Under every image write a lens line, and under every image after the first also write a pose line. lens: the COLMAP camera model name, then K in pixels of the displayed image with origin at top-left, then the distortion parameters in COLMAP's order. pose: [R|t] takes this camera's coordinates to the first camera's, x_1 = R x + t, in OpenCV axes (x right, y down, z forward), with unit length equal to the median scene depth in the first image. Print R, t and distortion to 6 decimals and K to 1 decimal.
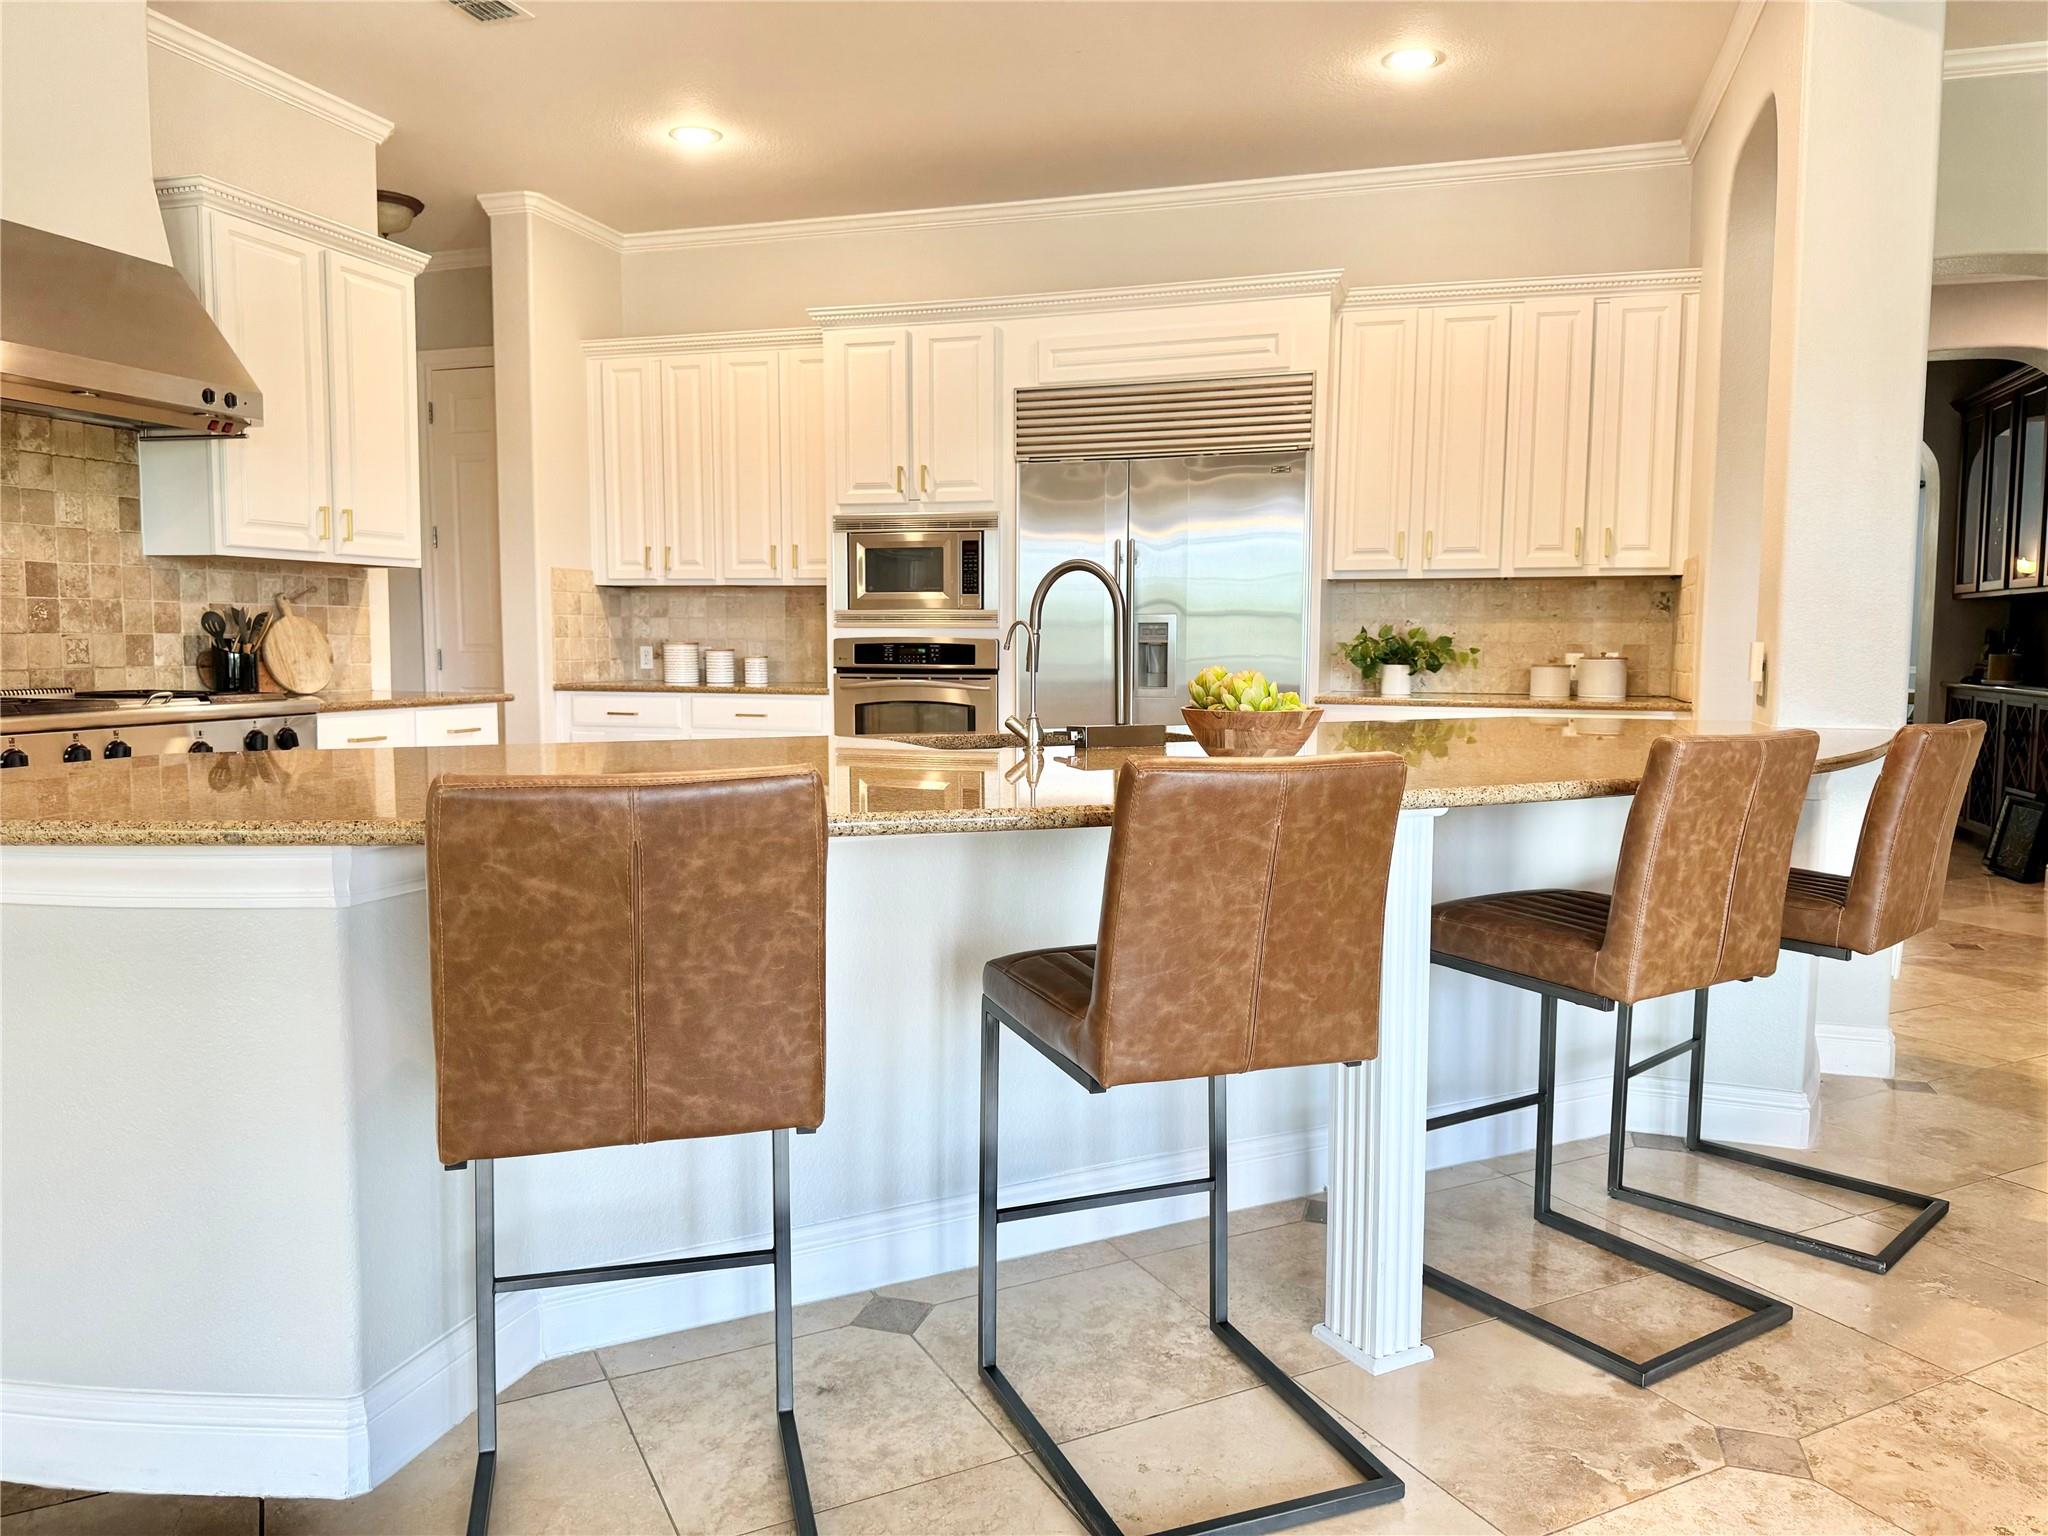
lens RADIAL K [[1472.7, 0, 1084.8], [0, 1472.7, 778.0], [0, 0, 1]] dist [0.062325, -0.077303]
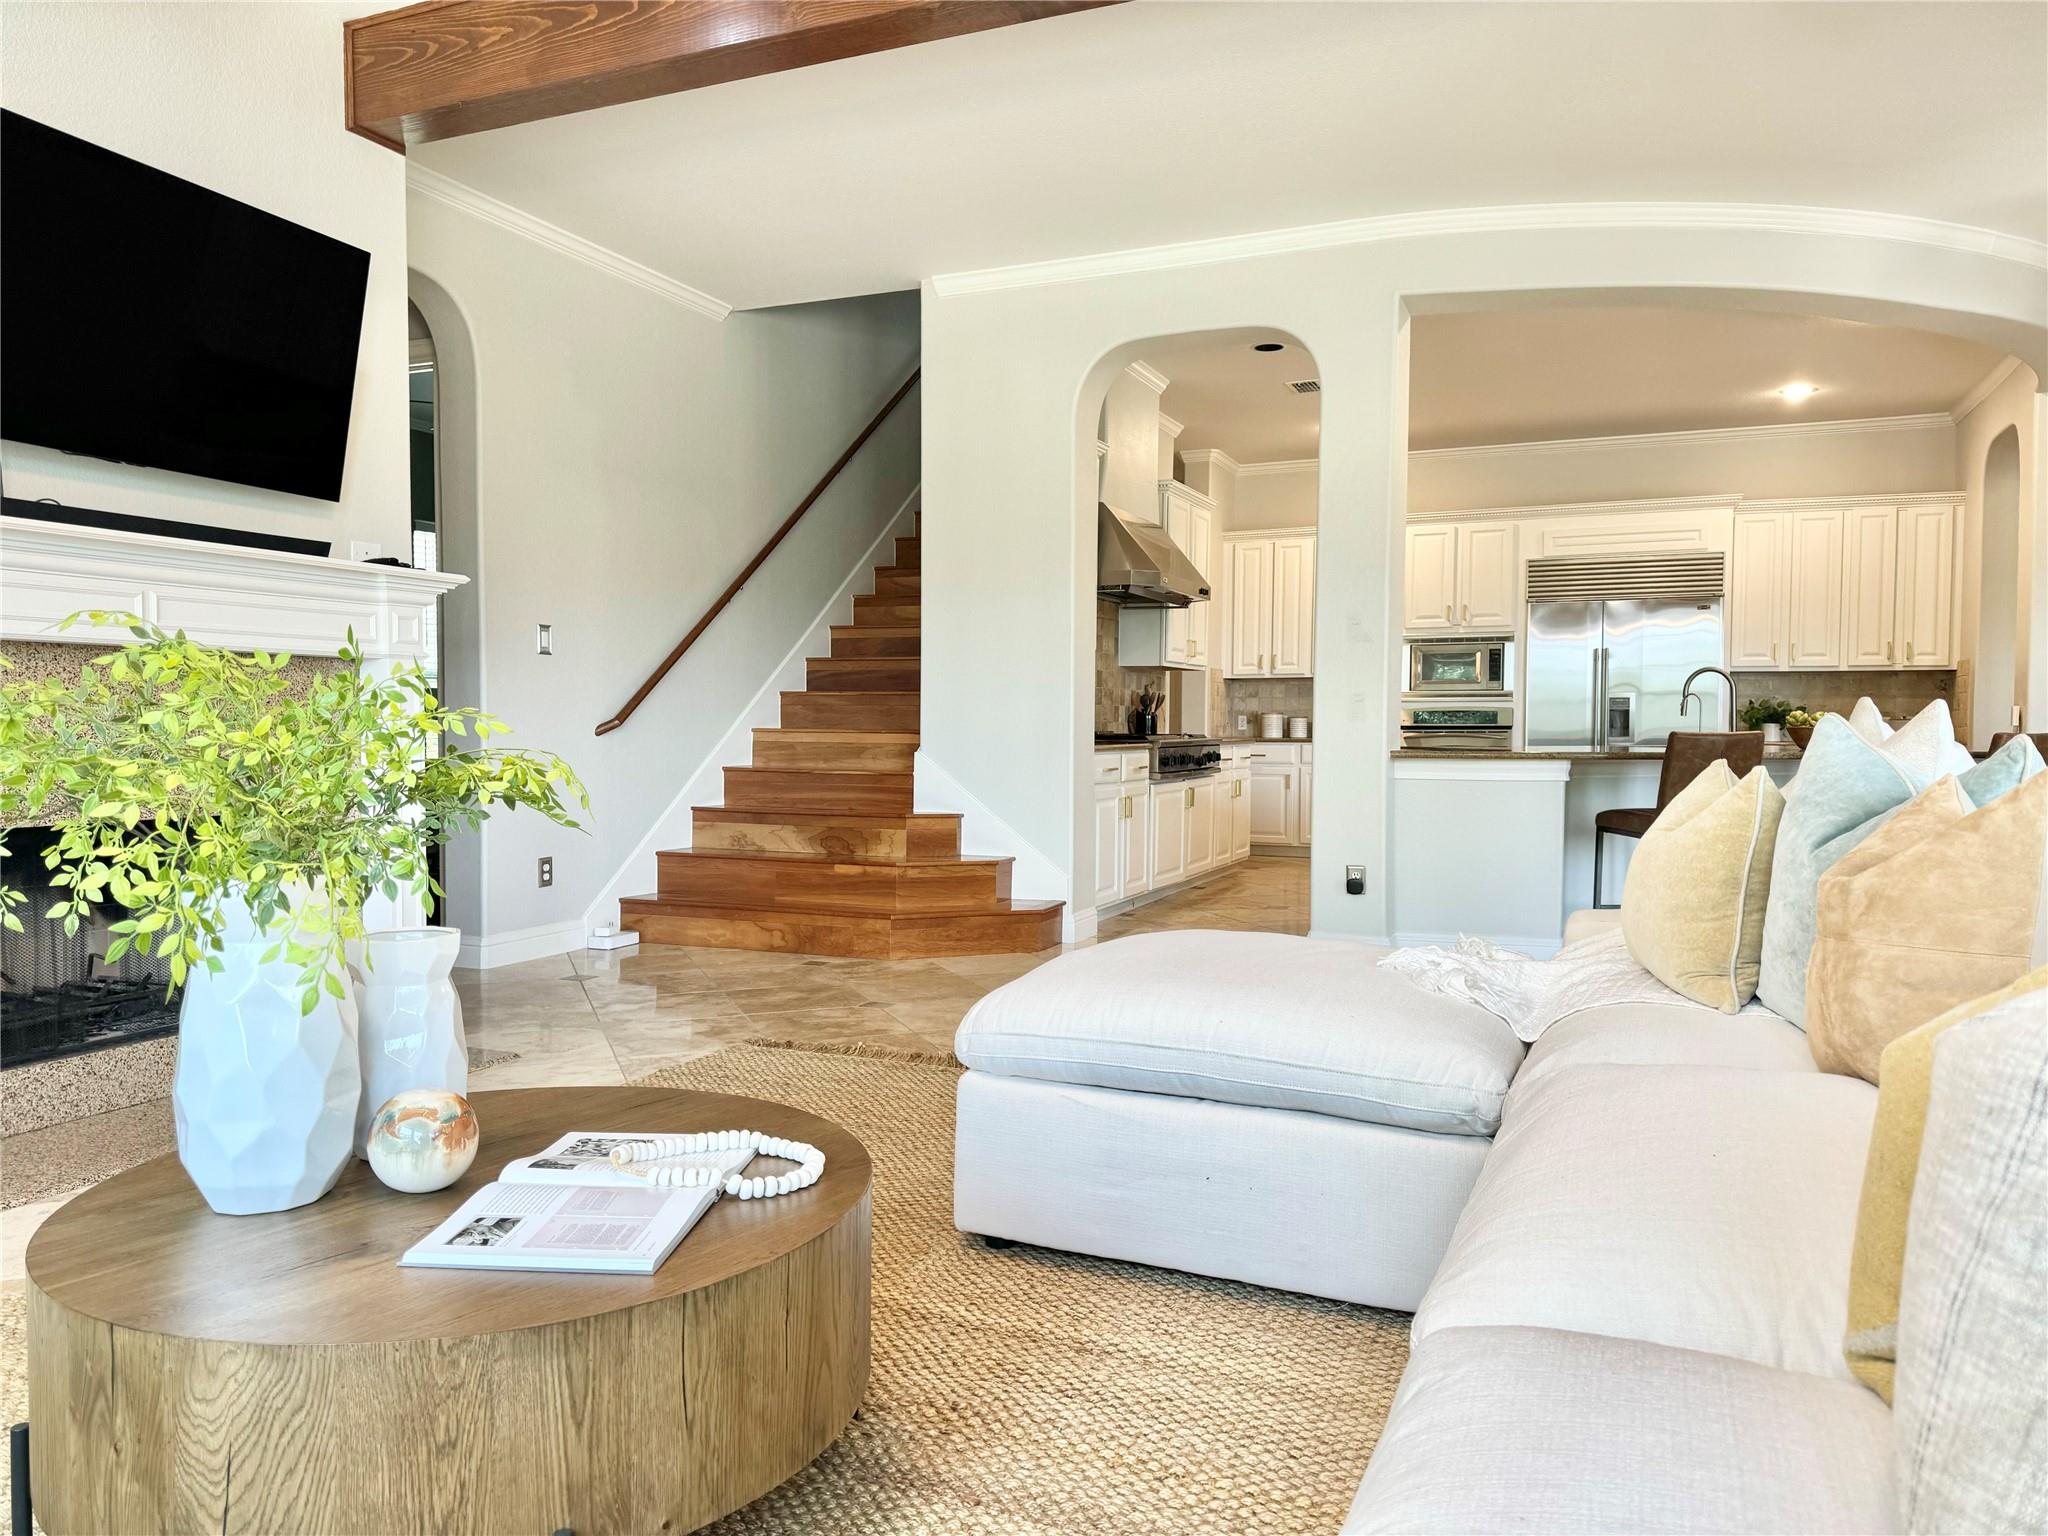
lens RADIAL K [[1472.7, 0, 1059.9], [0, 1472.7, 777.6], [0, 0, 1]] dist [0.062325, -0.077303]
pose [[0.992516, 0.004699, -0.122022, -0.376388], [-0.011849, 0.998250, -0.057939, 0.090232], [0.121536, 0.058951, 0.990835, -0.743556]]
